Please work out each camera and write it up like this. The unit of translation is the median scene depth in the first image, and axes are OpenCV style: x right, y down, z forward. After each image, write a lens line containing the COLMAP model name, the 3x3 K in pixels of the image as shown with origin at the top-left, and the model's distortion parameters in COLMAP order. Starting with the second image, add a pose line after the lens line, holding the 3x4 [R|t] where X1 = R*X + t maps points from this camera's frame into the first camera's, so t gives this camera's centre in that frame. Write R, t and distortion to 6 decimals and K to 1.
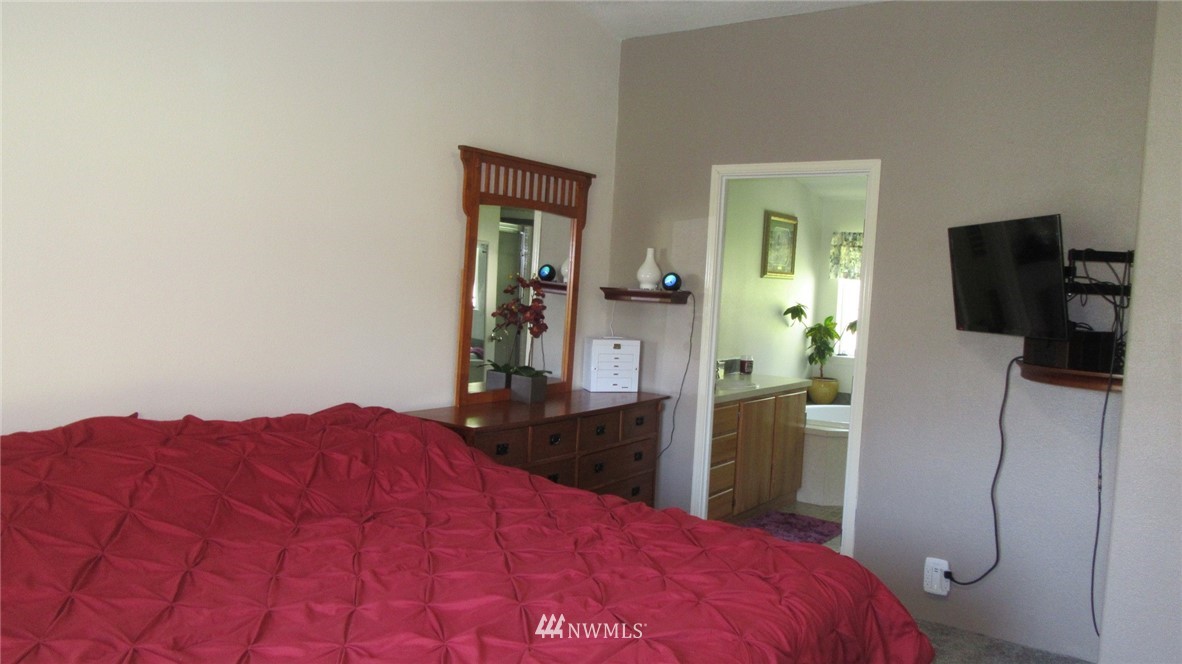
lens RADIAL K [[875.4, 0, 594.1], [0, 875.4, 328.0], [0, 0, 1]] dist [-0.007073, 0.004507]
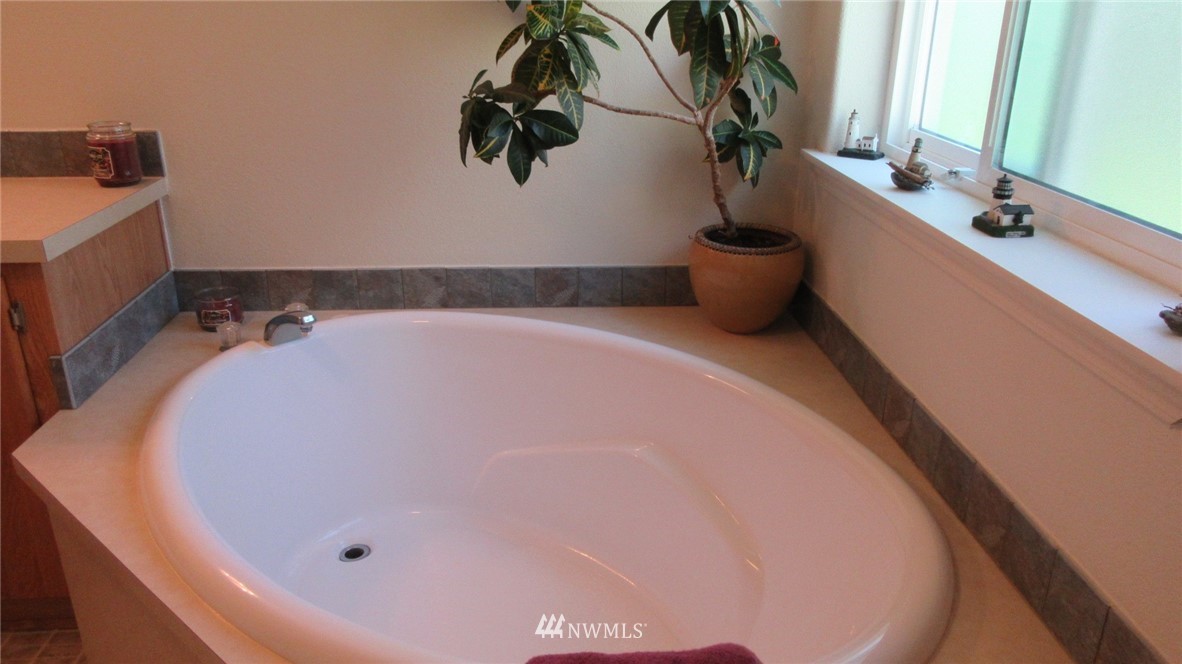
lens RADIAL K [[875.4, 0, 594.1], [0, 875.4, 328.0], [0, 0, 1]] dist [-0.007073, 0.004507]
pose [[0.629194, 0.240260, -0.739182, 0.459717], [-0.018119, 0.955300, 0.295083, 0.006671], [0.777037, -0.172271, 0.605422, 0.825124]]
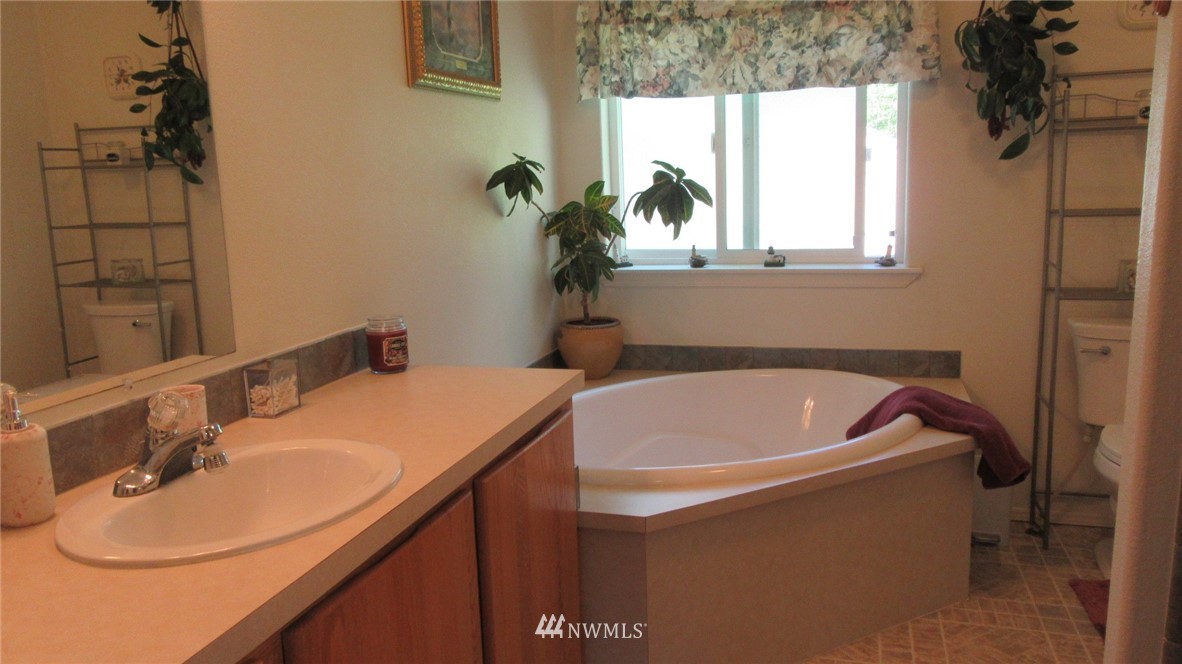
lens RADIAL K [[875.4, 0, 594.1], [0, 875.4, 328.0], [0, 0, 1]] dist [-0.007073, 0.004507]
pose [[0.947608, -0.135600, 0.289227, 0.133725], [0.099987, 0.985842, 0.134606, -0.000995], [-0.303385, -0.098635, 0.947749, 0.578113]]
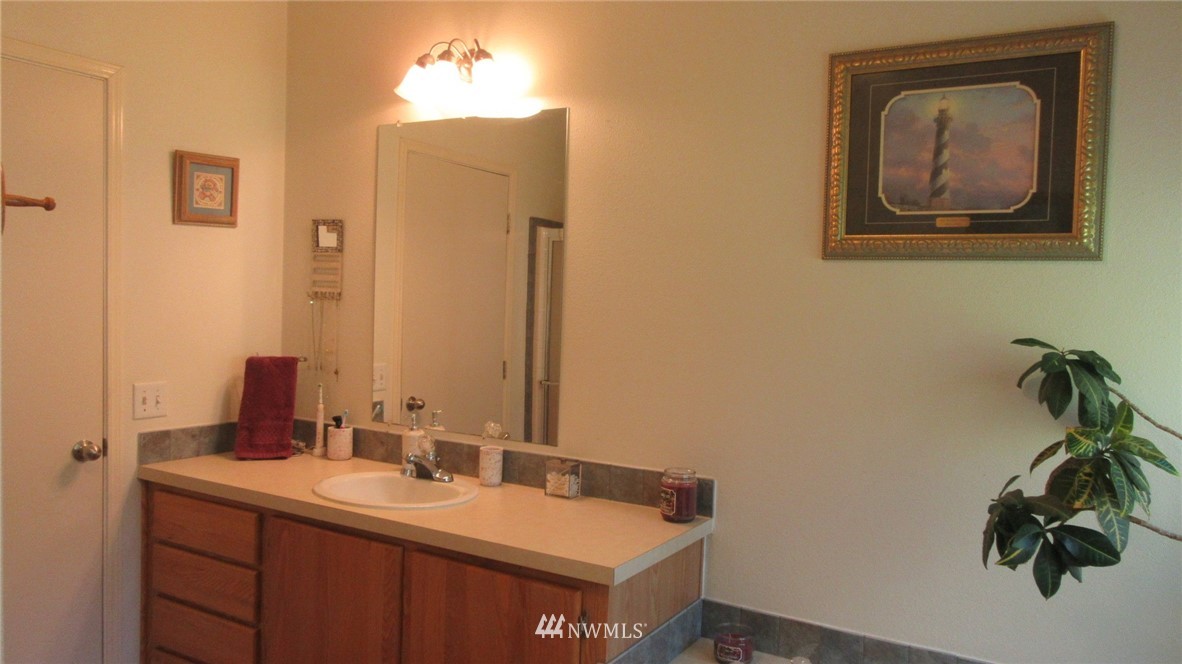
lens RADIAL K [[875.4, 0, 594.1], [0, 875.4, 328.0], [0, 0, 1]] dist [-0.007073, 0.004507]
pose [[0.081855, -0.009346, -0.996600, 0.480181], [-0.086693, 0.996099, -0.016462, -0.017064], [0.992867, 0.087746, 0.080725, 0.818837]]
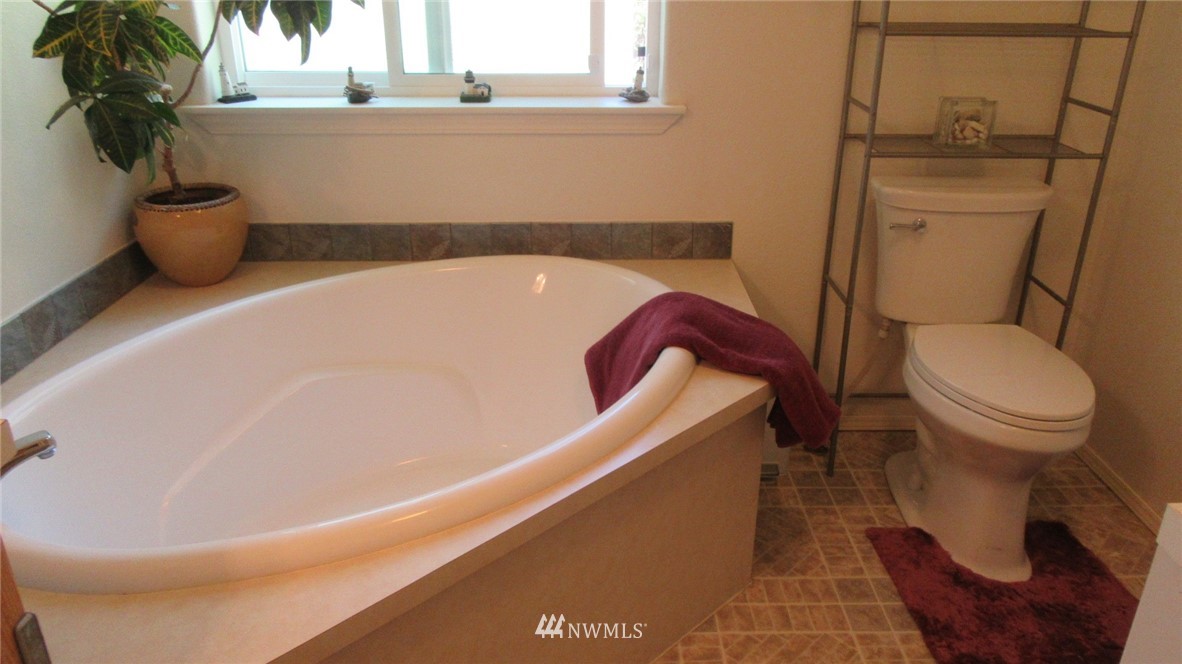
lens RADIAL K [[875.4, 0, 594.1], [0, 875.4, 328.0], [0, 0, 1]] dist [-0.007073, 0.004507]
pose [[0.816047, -0.272656, 0.509634, 0.220669], [0.071113, 0.922405, 0.379621, -0.001643], [-0.573594, -0.273546, 0.772115, 0.711941]]
